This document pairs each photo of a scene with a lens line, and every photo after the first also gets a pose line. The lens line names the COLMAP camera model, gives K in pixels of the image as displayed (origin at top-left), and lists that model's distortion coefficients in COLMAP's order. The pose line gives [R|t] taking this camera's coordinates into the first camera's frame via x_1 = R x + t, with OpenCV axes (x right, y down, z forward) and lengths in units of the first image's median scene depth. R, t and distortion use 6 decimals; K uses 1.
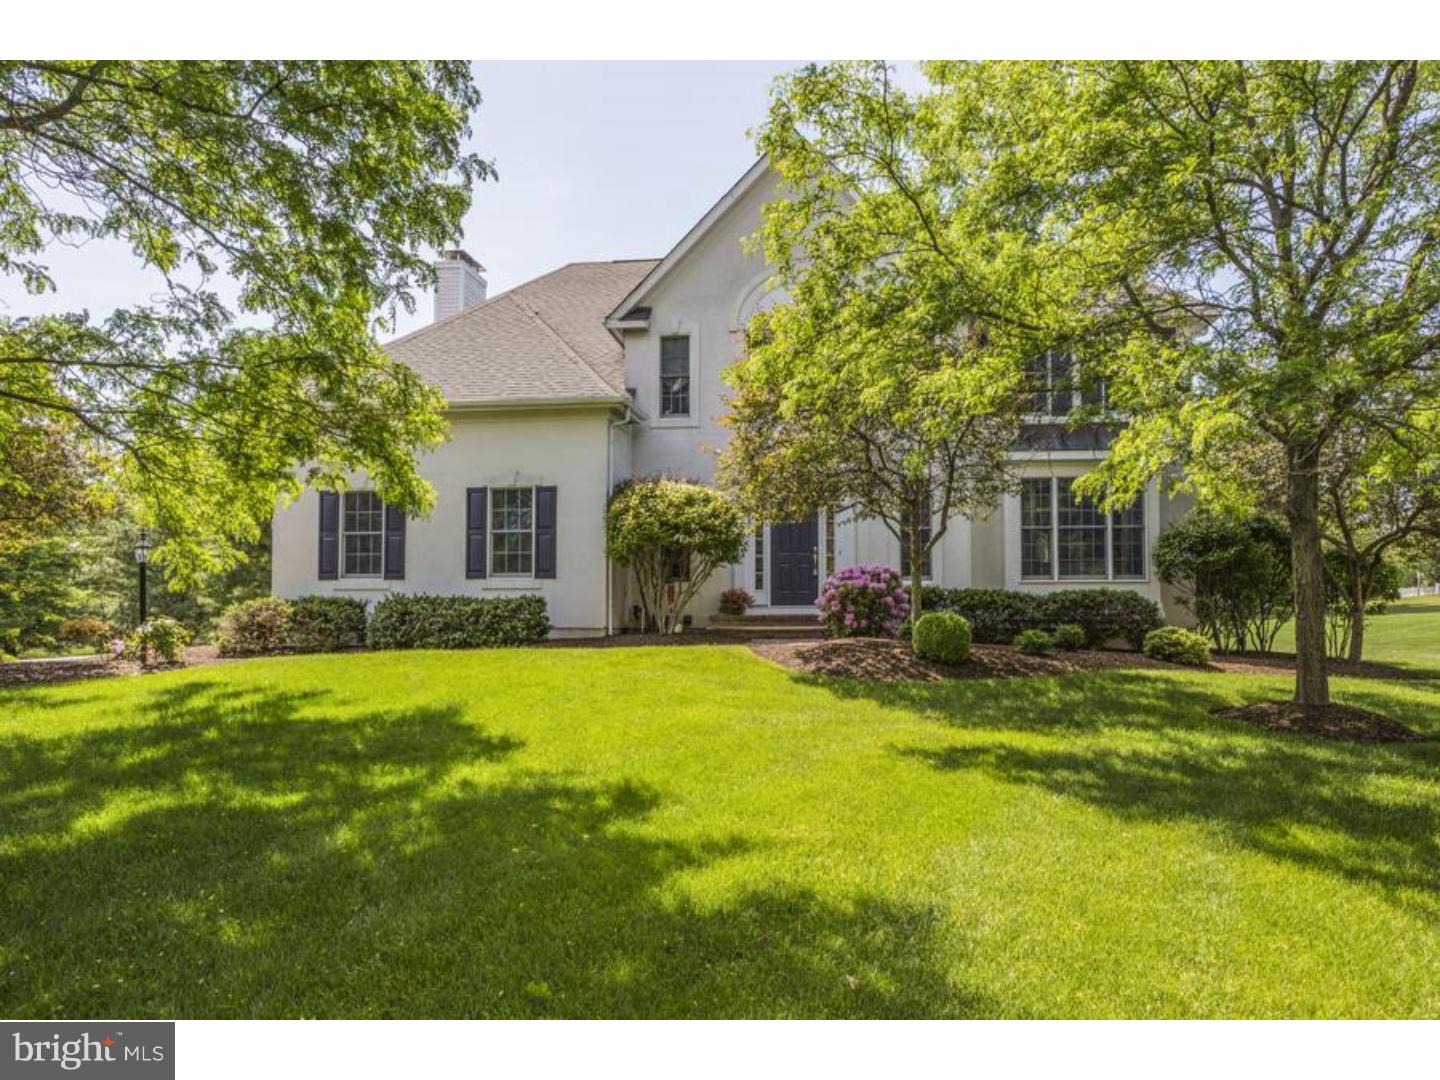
lens RADIAL K [[971.5, 0, 722.9], [0, 971.5, 541.0], [0, 0, 1]] dist [-0.024161, -0.000002]
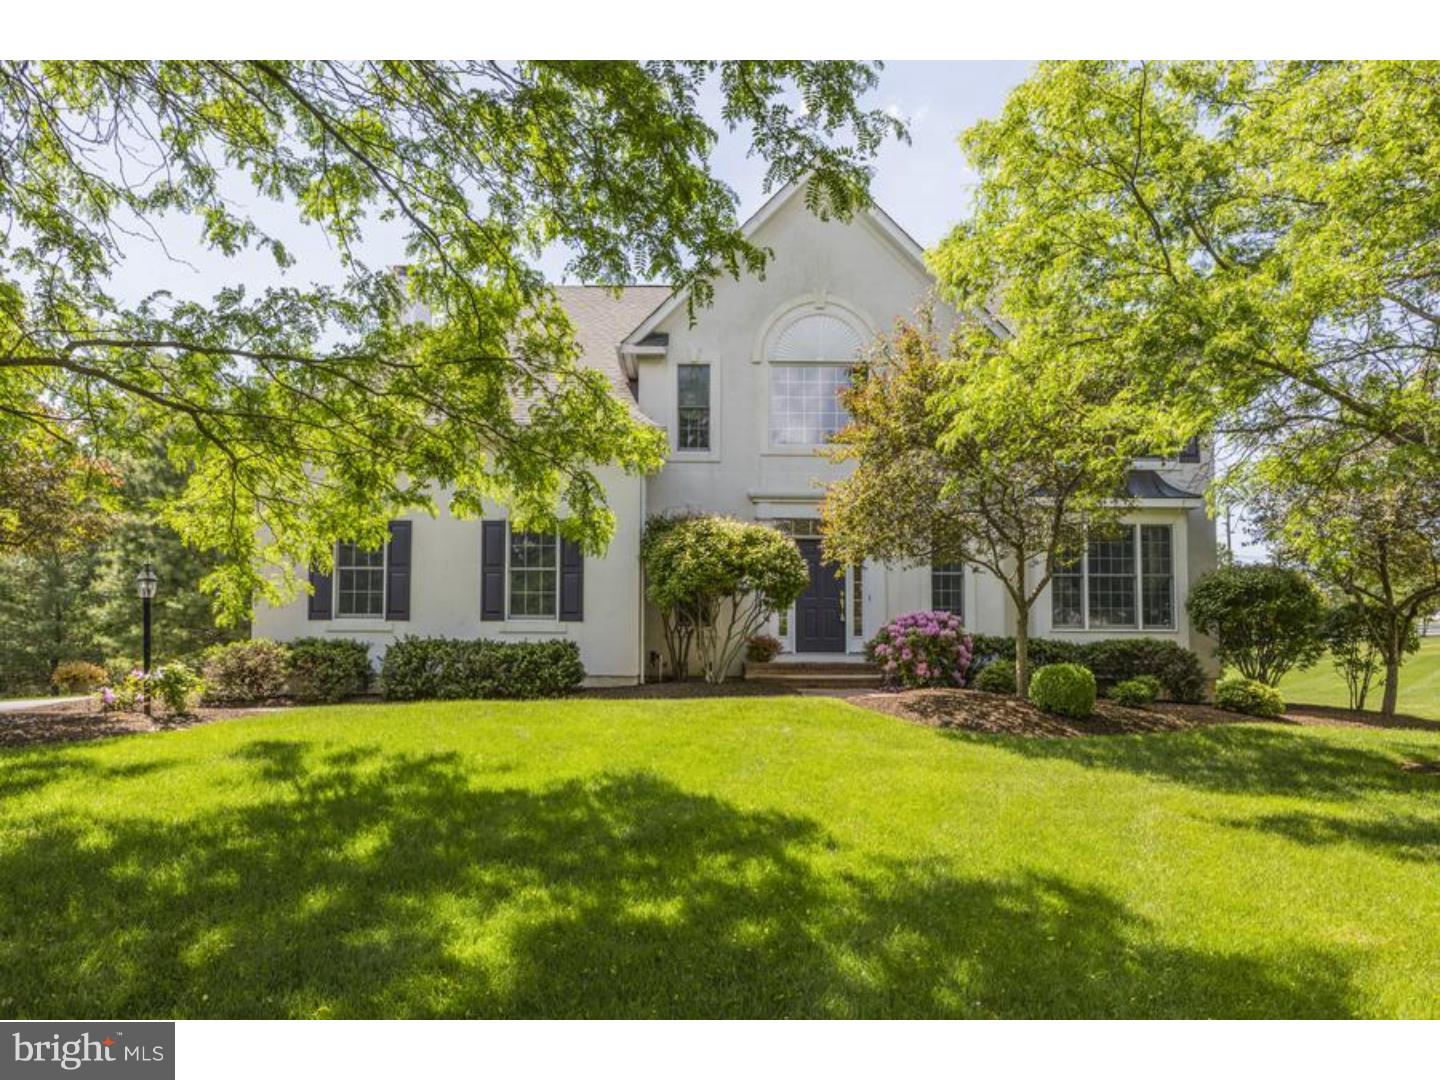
lens RADIAL K [[971.5, 0, 672.3], [0, 971.5, 574.0], [0, 0, 1]] dist [-0.024161, -0.000002]
pose [[0.993135, 0.017623, 0.115634, -0.198238], [-0.016532, 0.999809, -0.010383, 0.001829], [-0.115795, 0.008400, 0.993238, 0.078894]]
